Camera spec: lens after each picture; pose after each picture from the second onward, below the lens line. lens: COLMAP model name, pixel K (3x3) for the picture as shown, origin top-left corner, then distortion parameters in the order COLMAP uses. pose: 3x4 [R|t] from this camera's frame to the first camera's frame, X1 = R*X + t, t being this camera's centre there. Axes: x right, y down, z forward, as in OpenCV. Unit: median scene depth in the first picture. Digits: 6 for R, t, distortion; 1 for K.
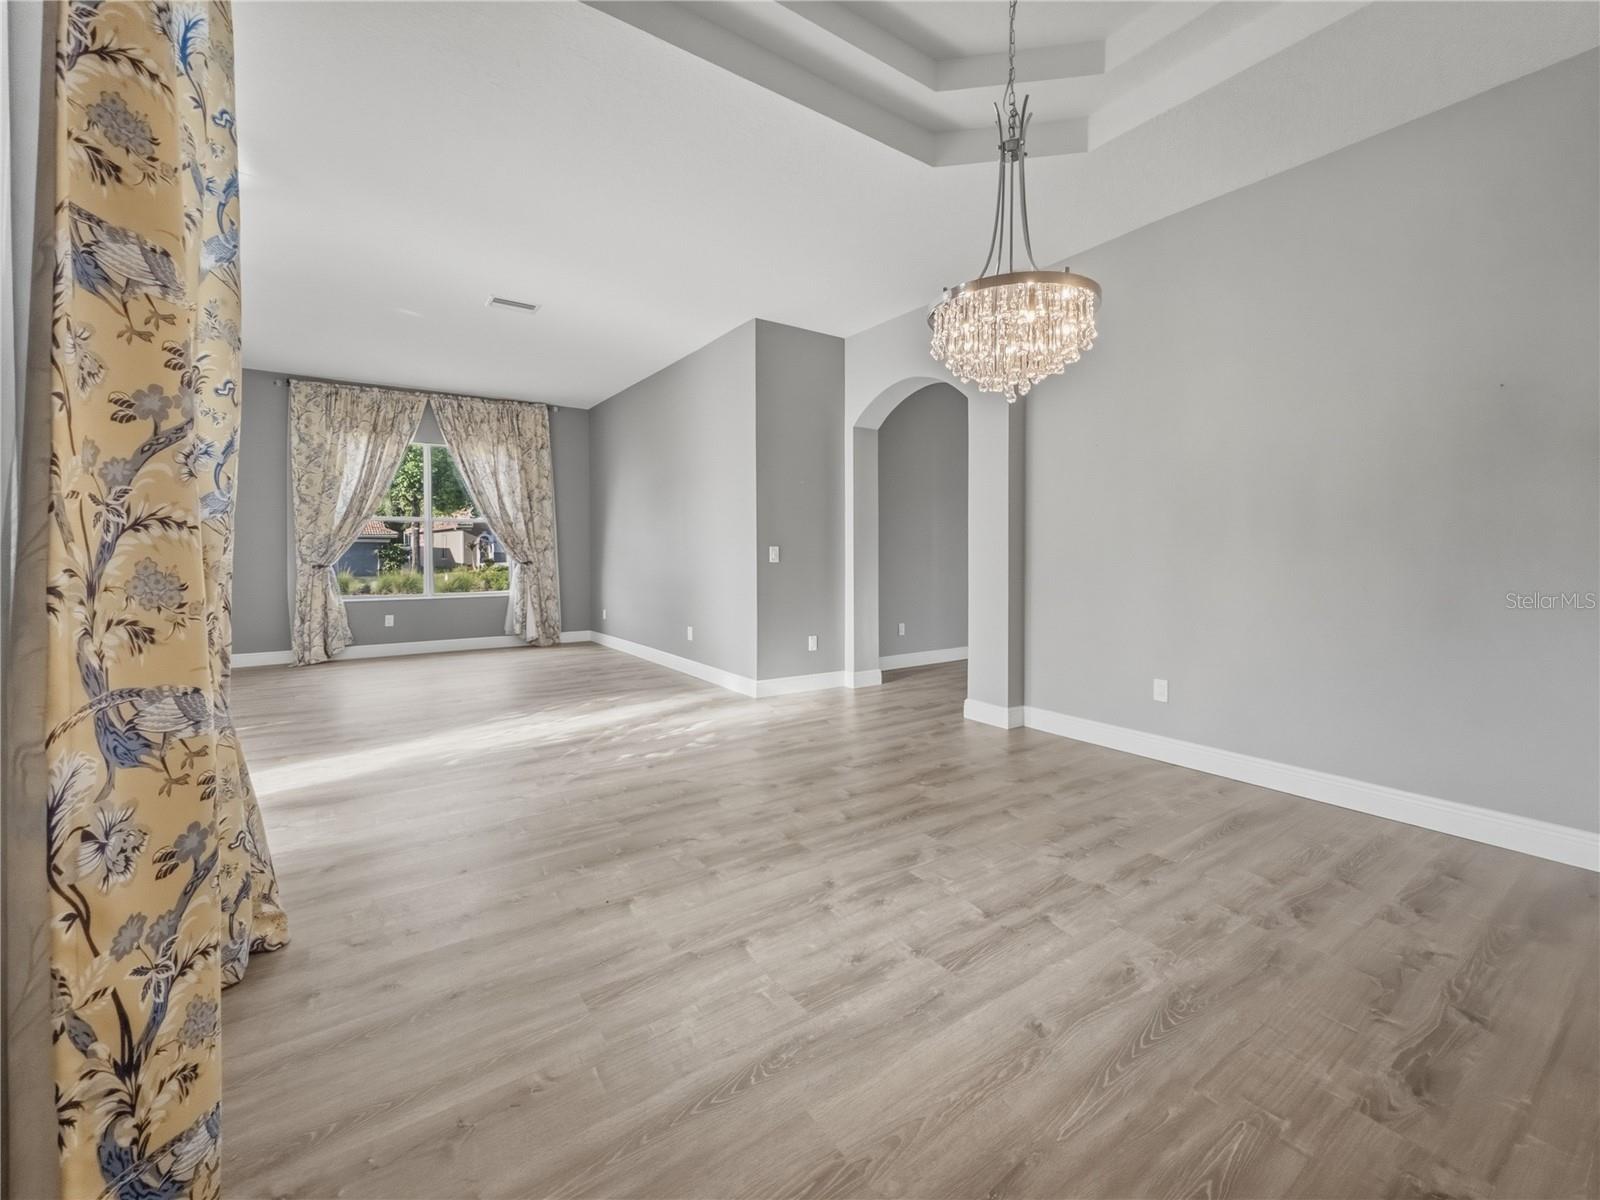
lens RADIAL K [[652.6, 0, 801.4], [0, 652.6, 581.5], [0, 0, 1]] dist [-0.000792, 0.000311]
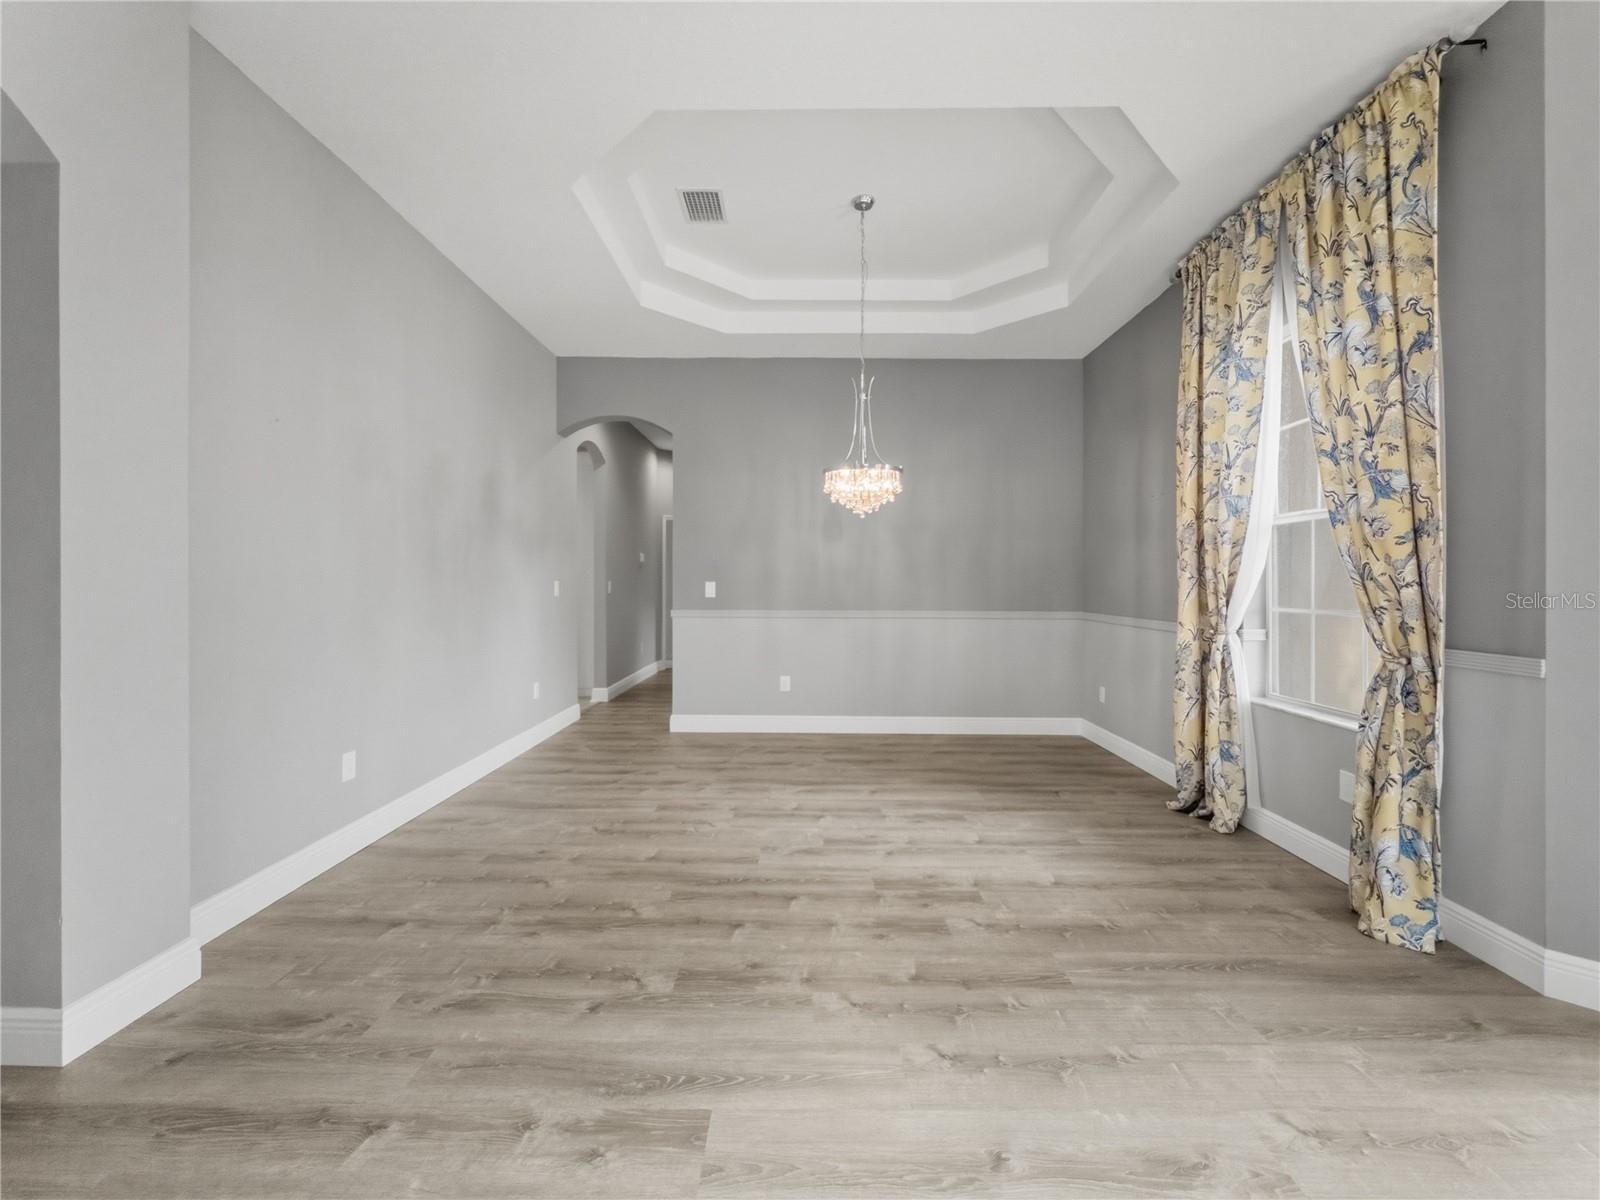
lens RADIAL K [[652.6, 0, 801.4], [0, 652.6, 581.5], [0, 0, 1]] dist [-0.000792, 0.000311]
pose [[-0.809814, -0.003949, 0.586673, -0.486728], [0.025041, 0.998833, 0.041290, -0.101858], [-0.586152, 0.048128, -0.808771, 1.835280]]
